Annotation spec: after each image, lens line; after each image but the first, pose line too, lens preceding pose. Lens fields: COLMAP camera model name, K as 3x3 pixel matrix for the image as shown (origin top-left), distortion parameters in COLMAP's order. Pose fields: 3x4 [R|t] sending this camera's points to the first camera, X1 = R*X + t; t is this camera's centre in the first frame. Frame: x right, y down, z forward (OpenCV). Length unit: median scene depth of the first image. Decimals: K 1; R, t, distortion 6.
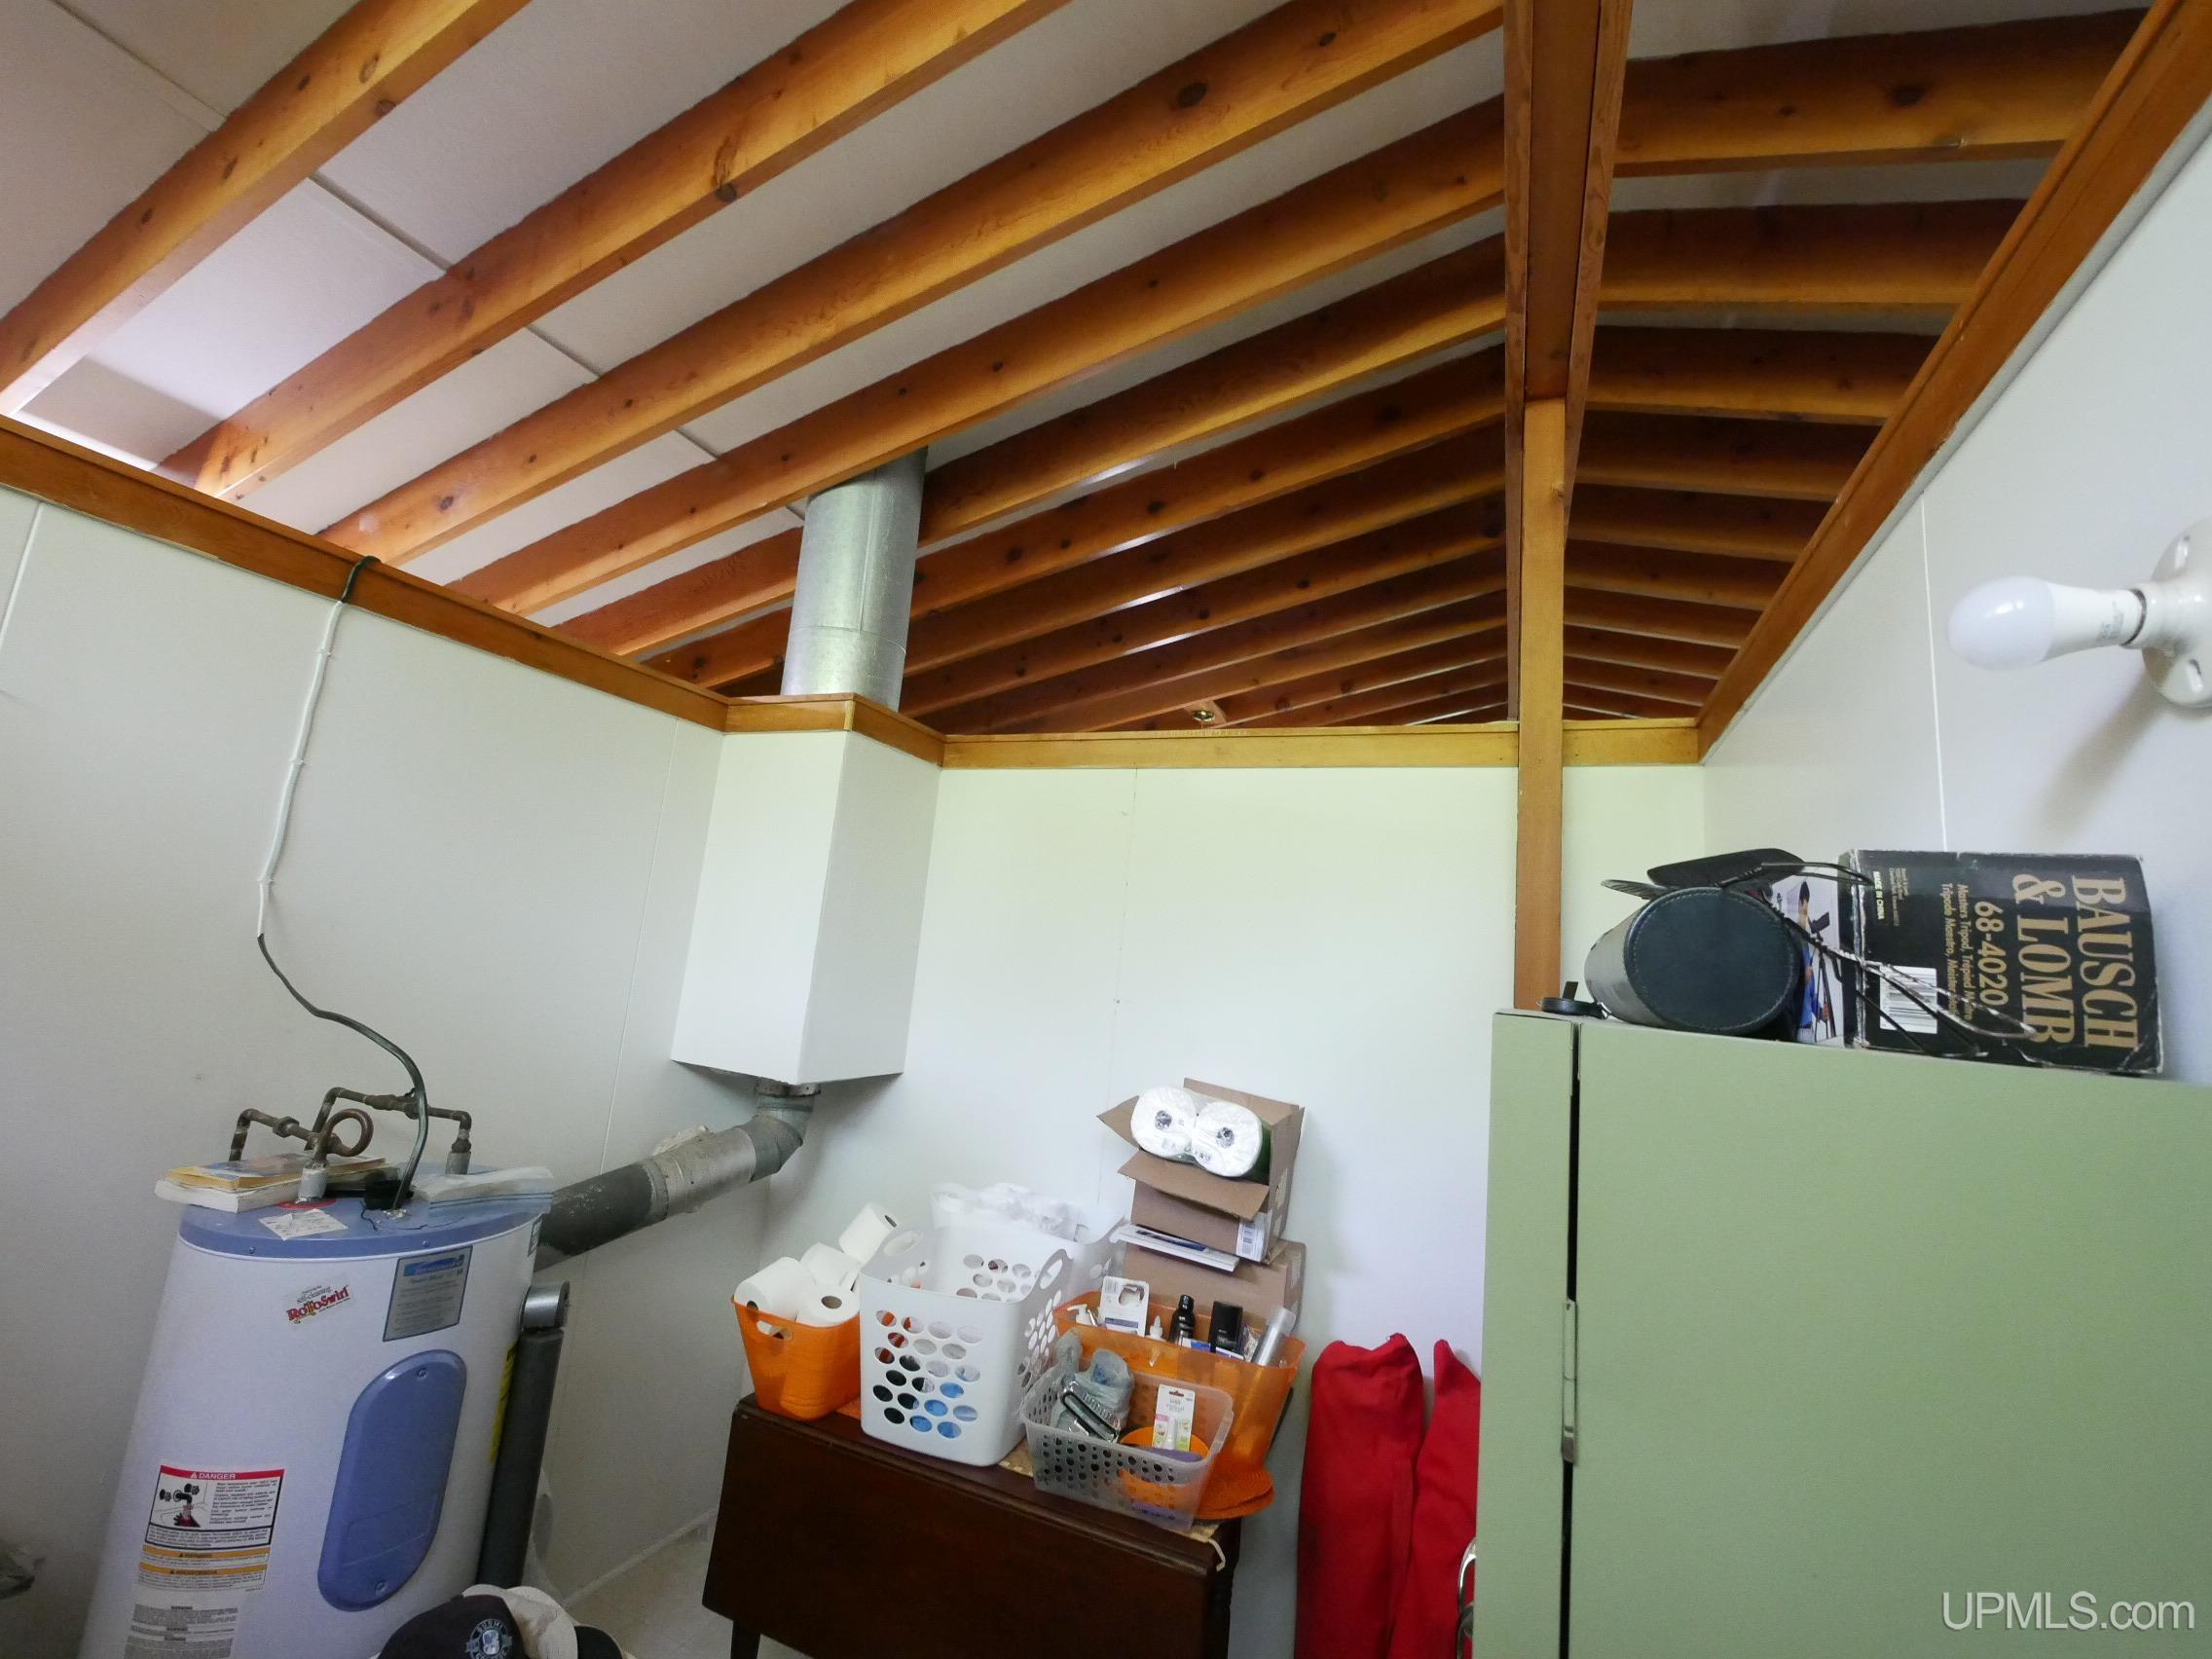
lens RADIAL K [[919.8, 0, 1106.3], [0, 919.8, 821.9], [0, 0, 1]] dist [-0.007103, 0.000813]
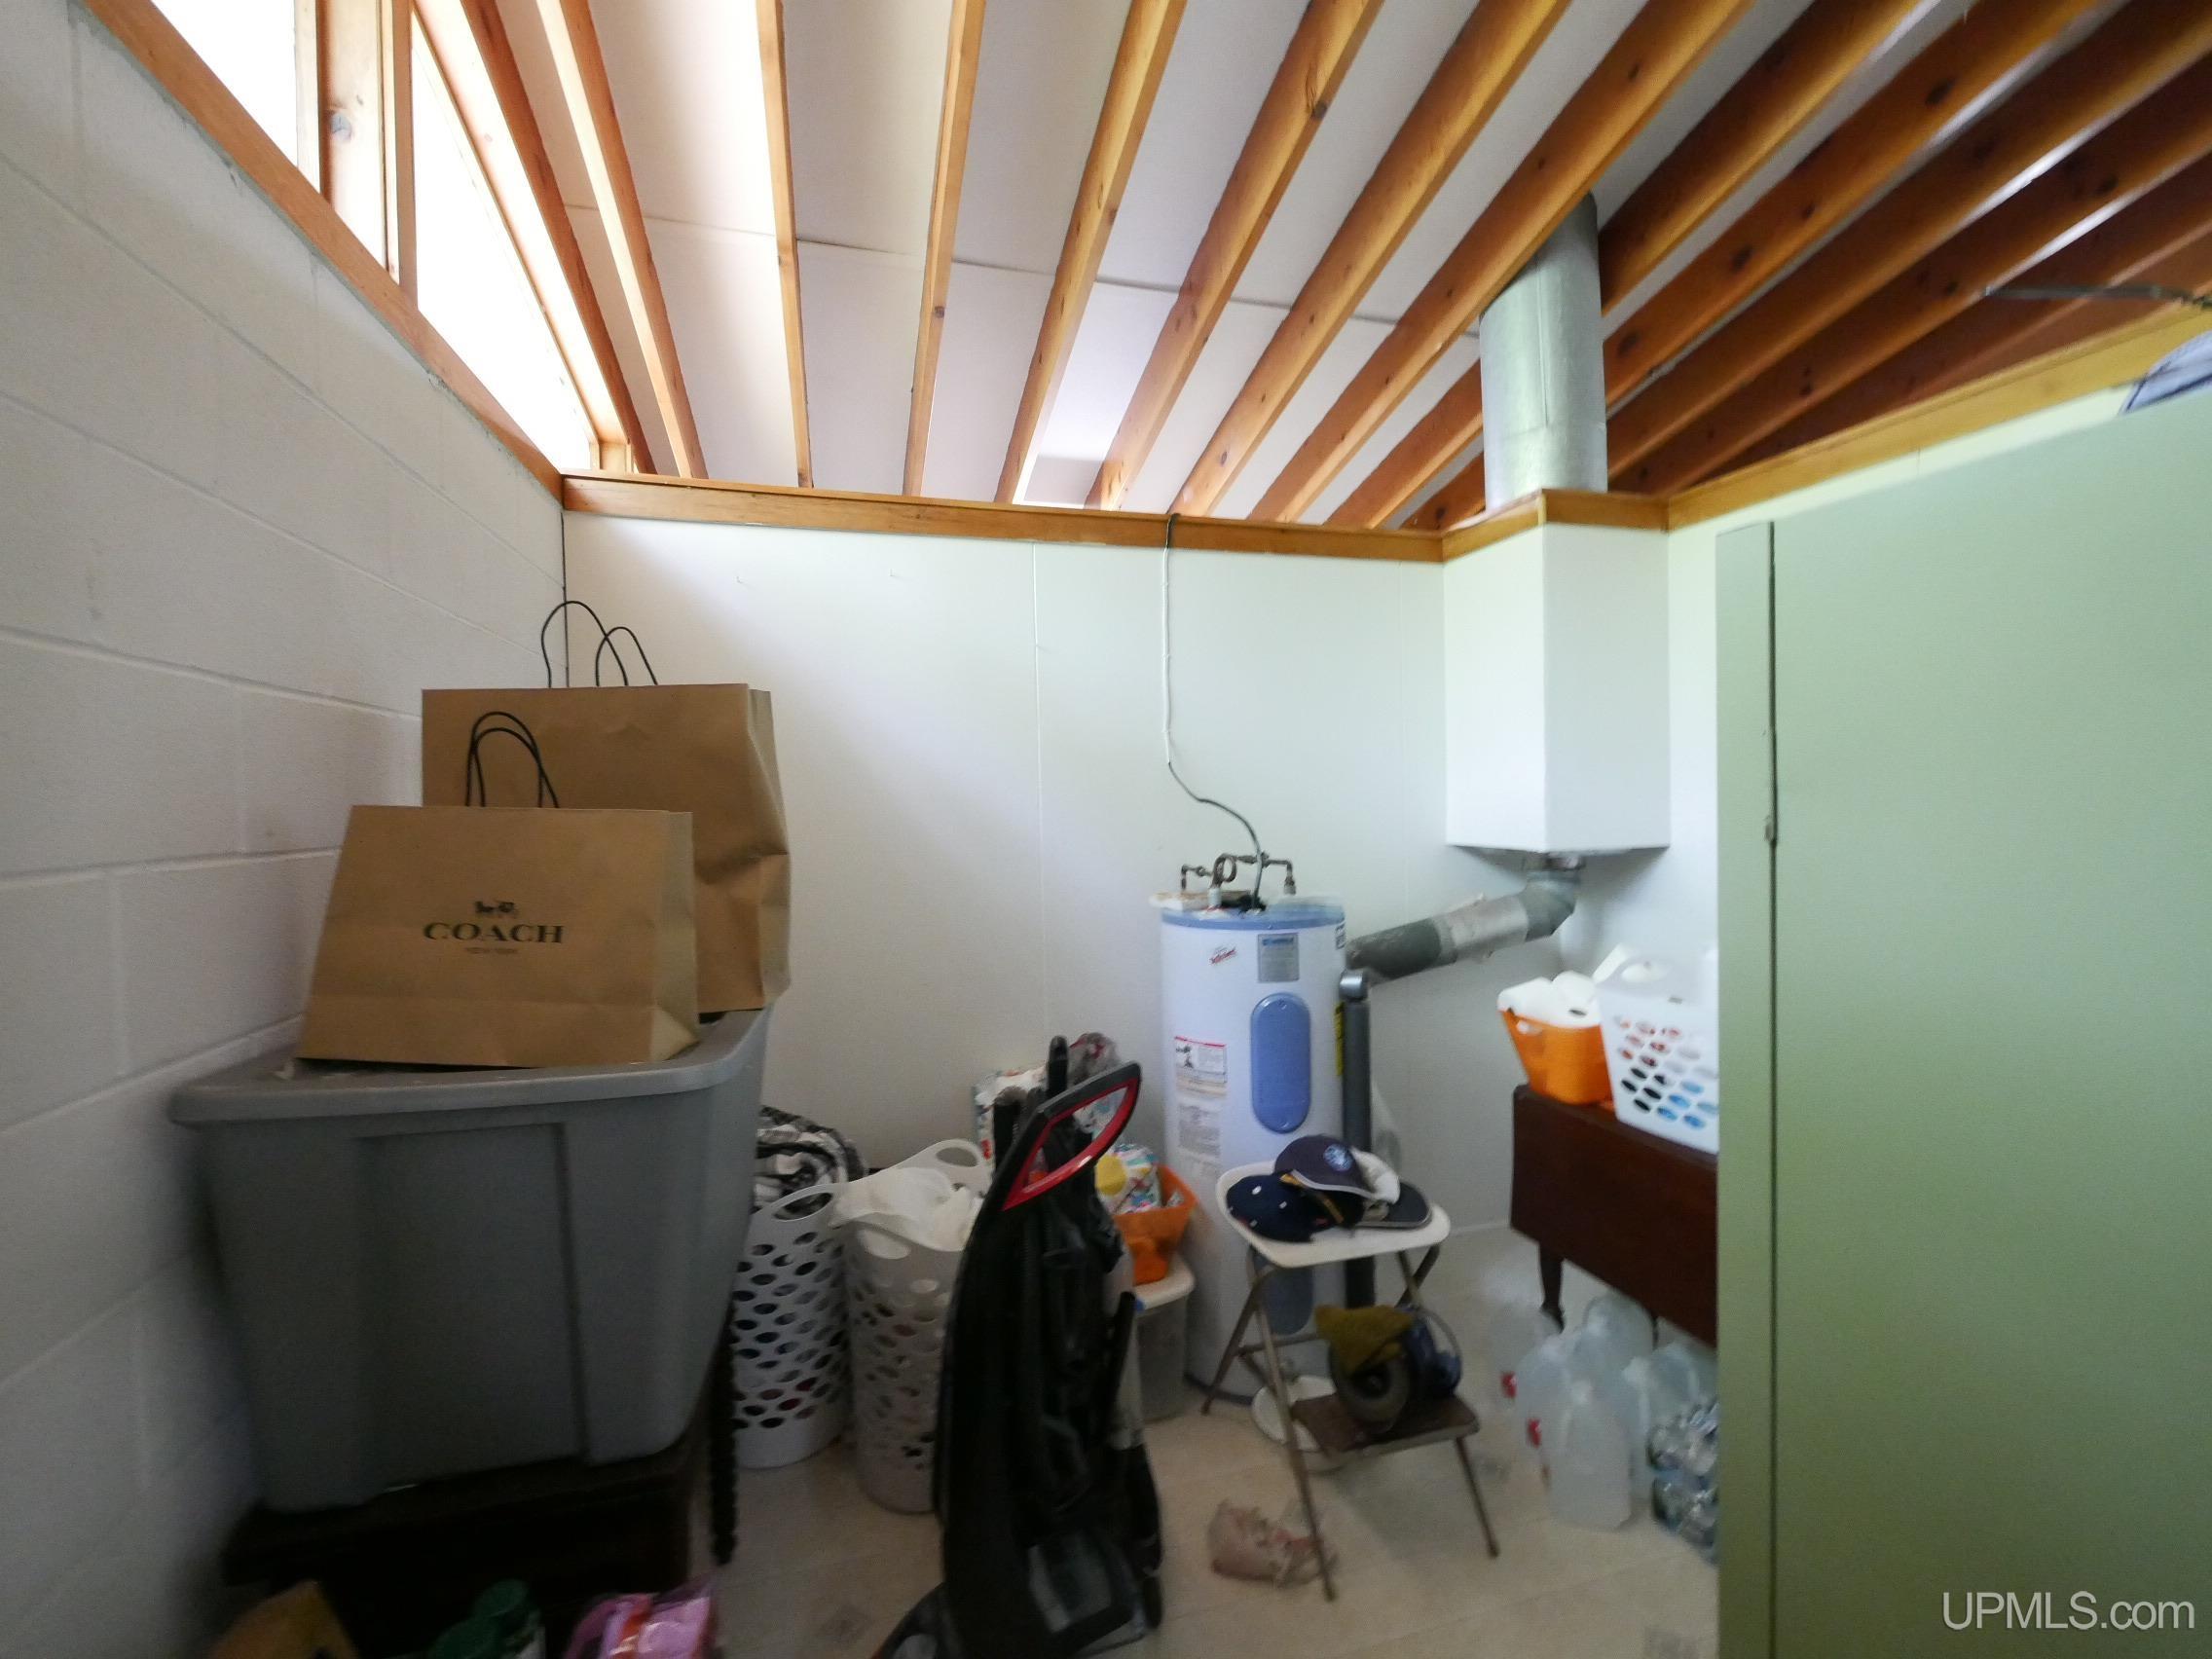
lens RADIAL K [[919.8, 0, 1104.7], [0, 919.8, 825.1], [0, 0, 1]] dist [-0.007103, 0.000813]
pose [[0.636106, -0.086583, -0.766728, 0.243038], [0.201292, 0.977897, 0.056569, 0.106019], [0.744883, -0.190320, 0.639475, -0.157143]]
